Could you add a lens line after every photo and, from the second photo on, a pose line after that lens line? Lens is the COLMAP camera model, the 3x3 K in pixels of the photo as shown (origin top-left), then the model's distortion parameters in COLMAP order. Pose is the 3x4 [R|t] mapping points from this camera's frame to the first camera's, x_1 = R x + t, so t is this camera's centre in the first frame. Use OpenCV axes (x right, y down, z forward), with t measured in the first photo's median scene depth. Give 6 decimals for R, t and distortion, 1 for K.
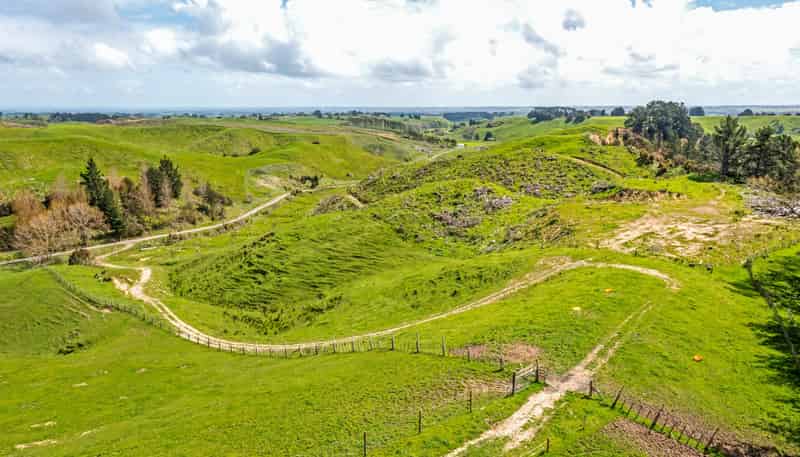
lens RADIAL K [[635.8, 0, 398.0], [0, 635.8, 229.1], [0, 0, 1]] dist [0.005737, 0.045428]
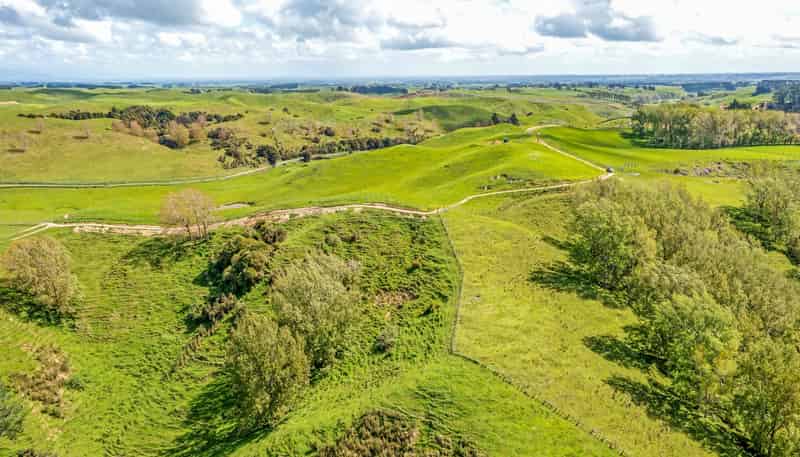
lens RADIAL K [[635.8, 0, 401.4], [0, 635.8, 233.6], [0, 0, 1]] dist [0.005737, 0.045428]
pose [[0.940107, 0.077126, -0.332039, 0.014762], [-0.059033, 0.996186, 0.064252, 0.036189], [0.335728, -0.040803, 0.941075, -0.246672]]
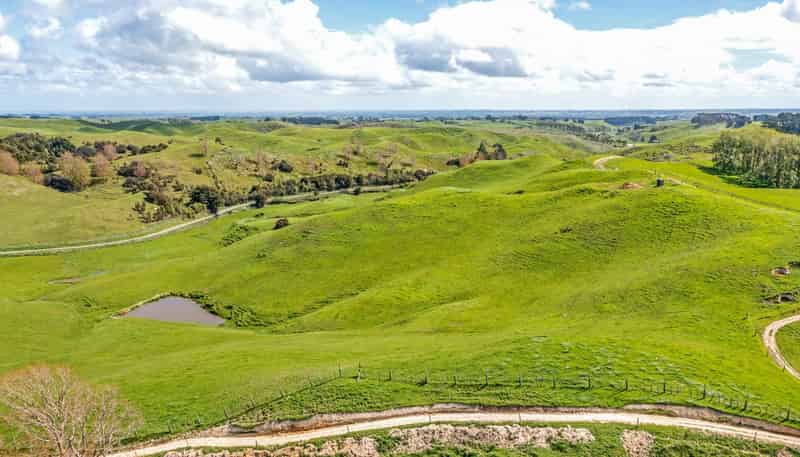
lens RADIAL K [[635.8, 0, 401.2], [0, 635.8, 226.6], [0, 0, 1]] dist [0.005737, 0.045428]
pose [[0.974429, 0.042156, -0.220704, -0.032776], [-0.043975, 0.999027, -0.003333, 0.029564], [0.220349, 0.012953, 0.975335, -0.181855]]
